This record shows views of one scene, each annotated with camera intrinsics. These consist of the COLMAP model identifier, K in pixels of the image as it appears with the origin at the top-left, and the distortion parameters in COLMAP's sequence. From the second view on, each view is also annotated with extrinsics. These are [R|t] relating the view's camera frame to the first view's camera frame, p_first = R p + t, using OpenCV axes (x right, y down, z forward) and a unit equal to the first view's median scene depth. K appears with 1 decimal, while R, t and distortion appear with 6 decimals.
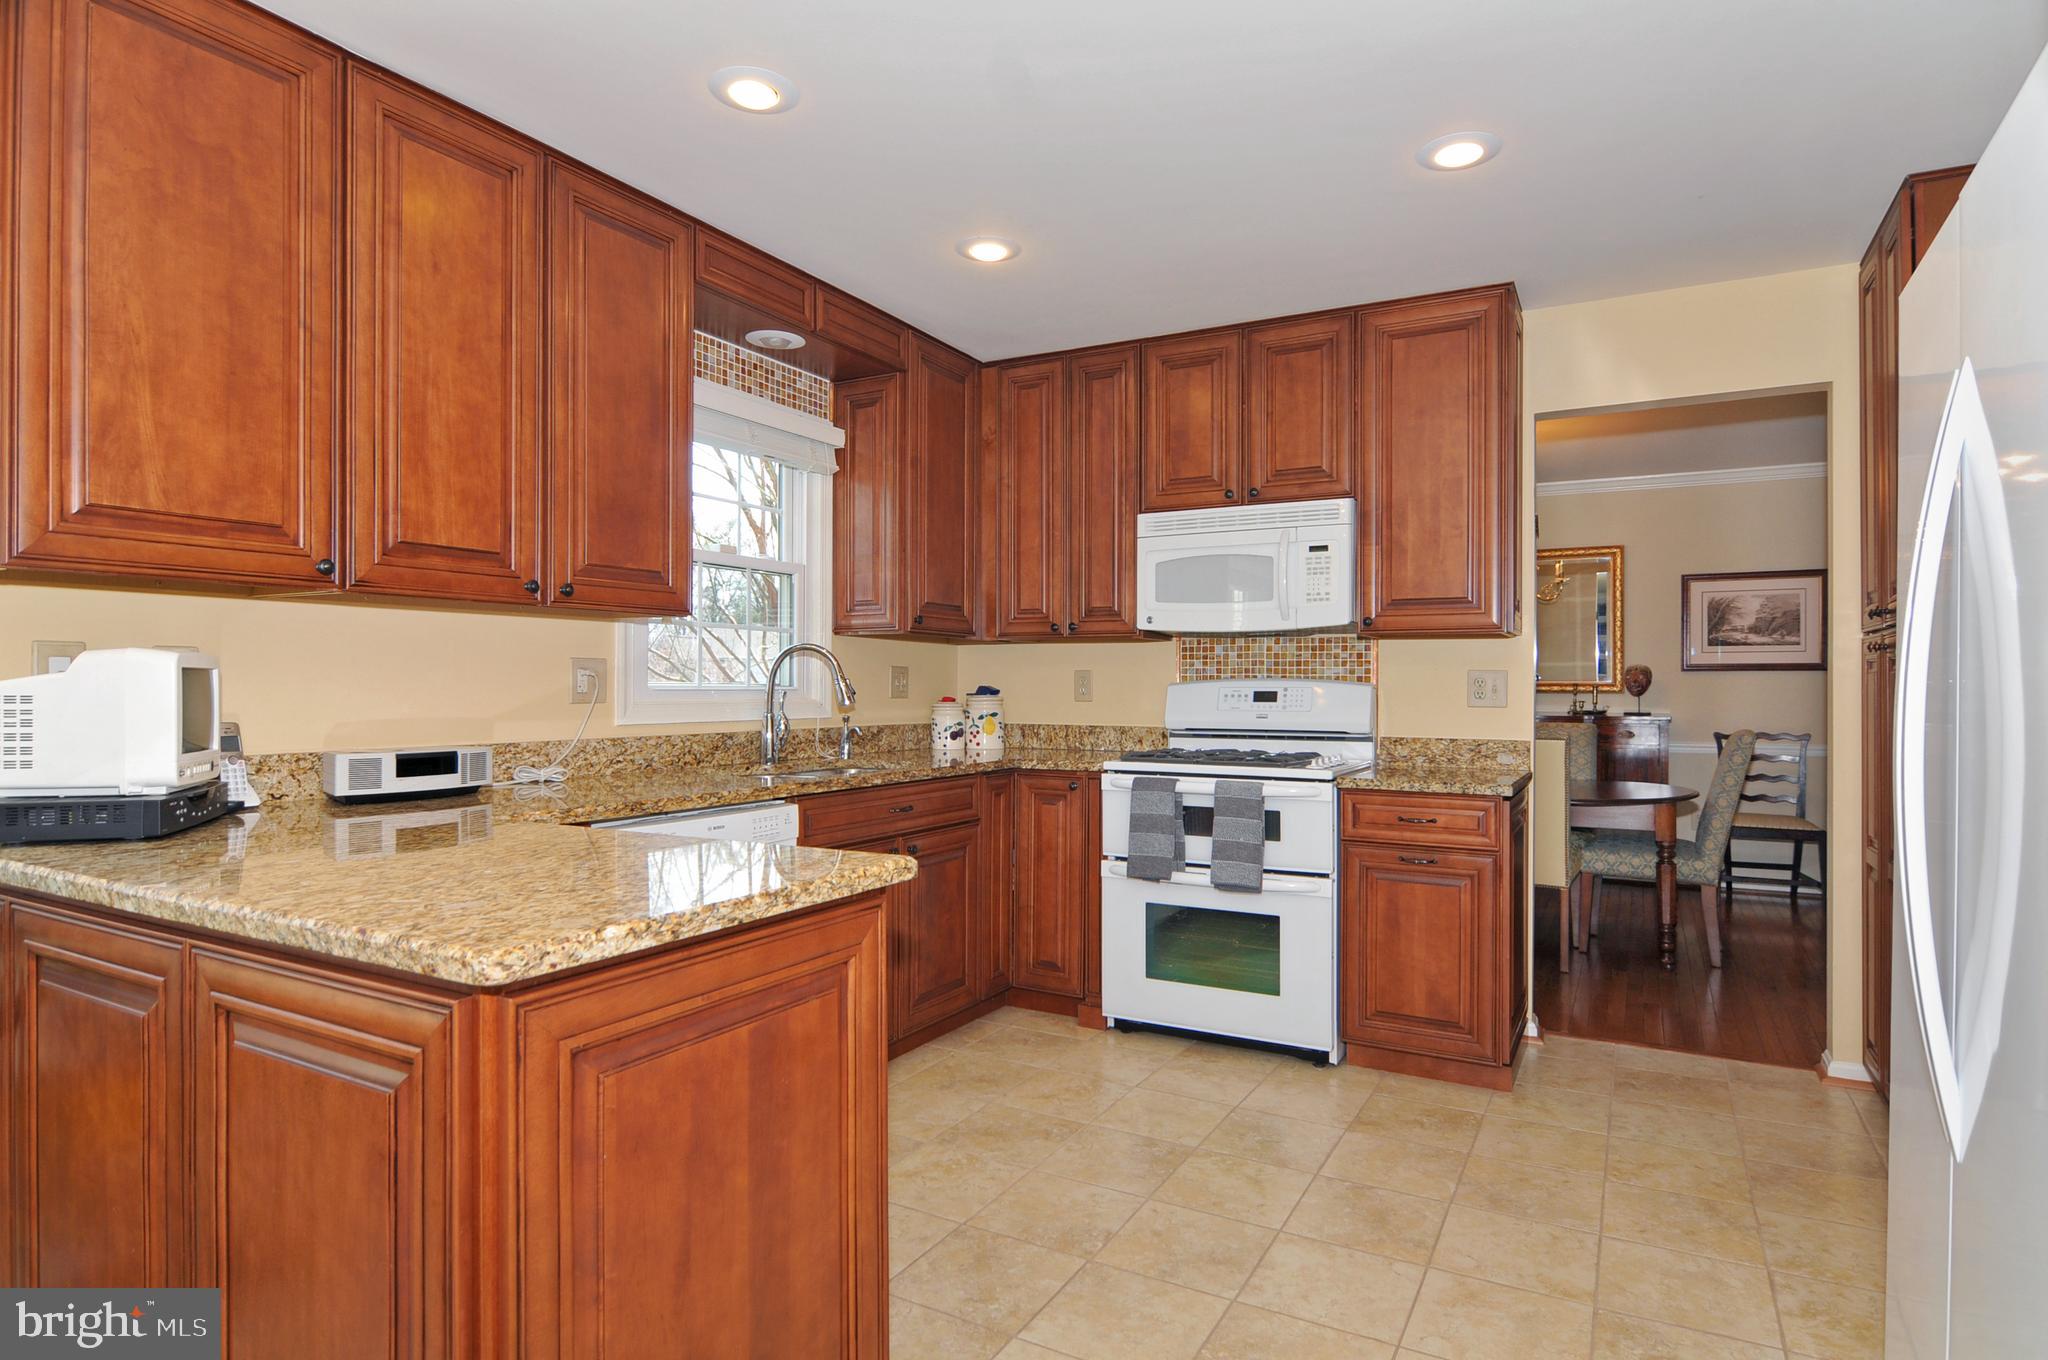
lens RADIAL K [[1111.6, 0, 1025.8], [0, 1111.6, 692.9], [0, 0, 1]] dist [-0.012942, 0.000989]
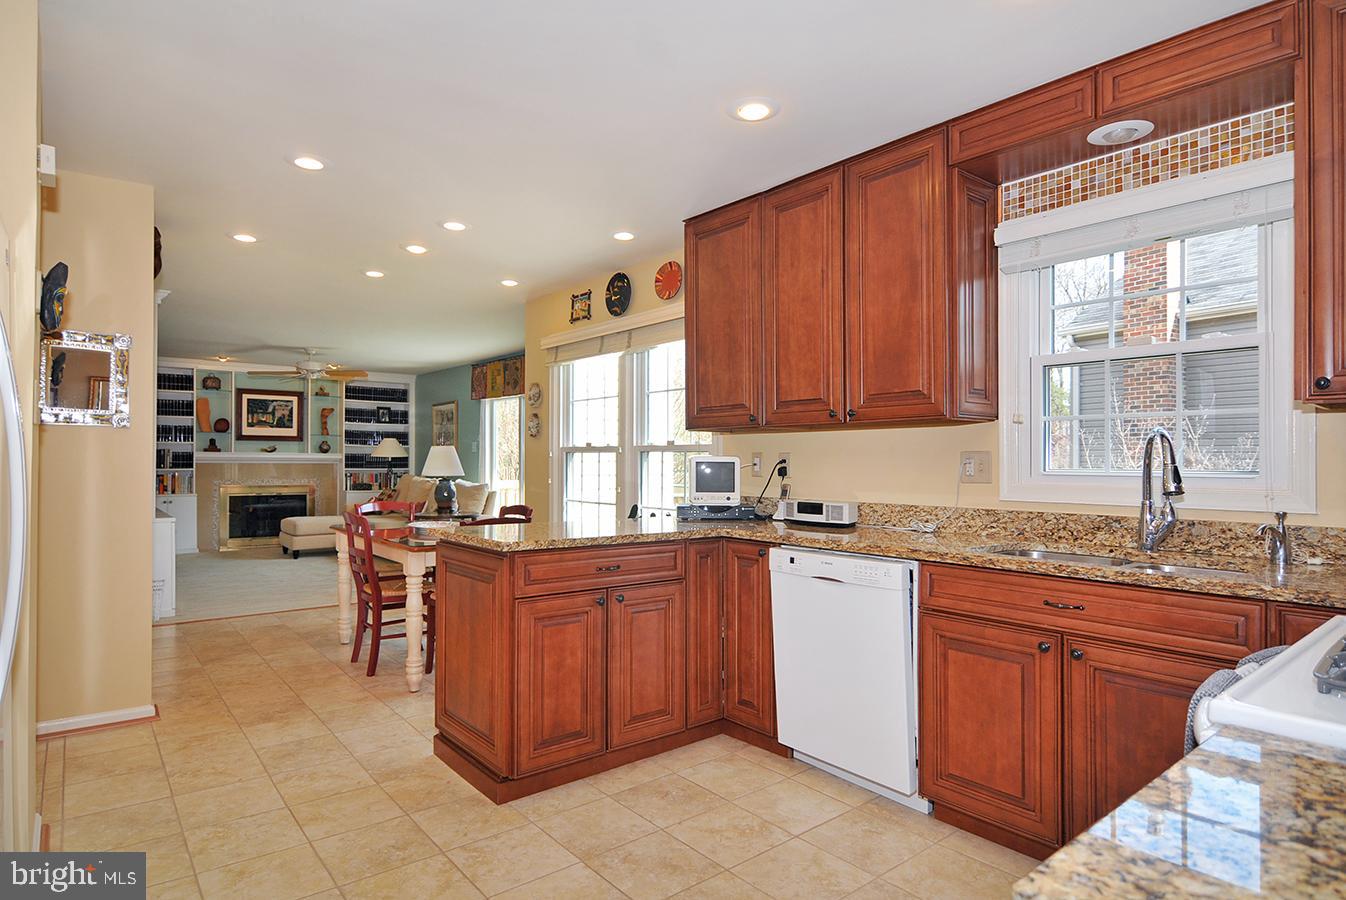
lens RADIAL K [[730.6, 0, 649.8], [0, 730.6, 459.3], [0, 0, 1]] dist [-0.012942, 0.000989]
pose [[-0.376449, -0.004530, -0.926426, 0.724079], [-0.009680, 0.999953, -0.000956, -0.018366], [0.926387, 0.008608, -0.376475, 1.118471]]
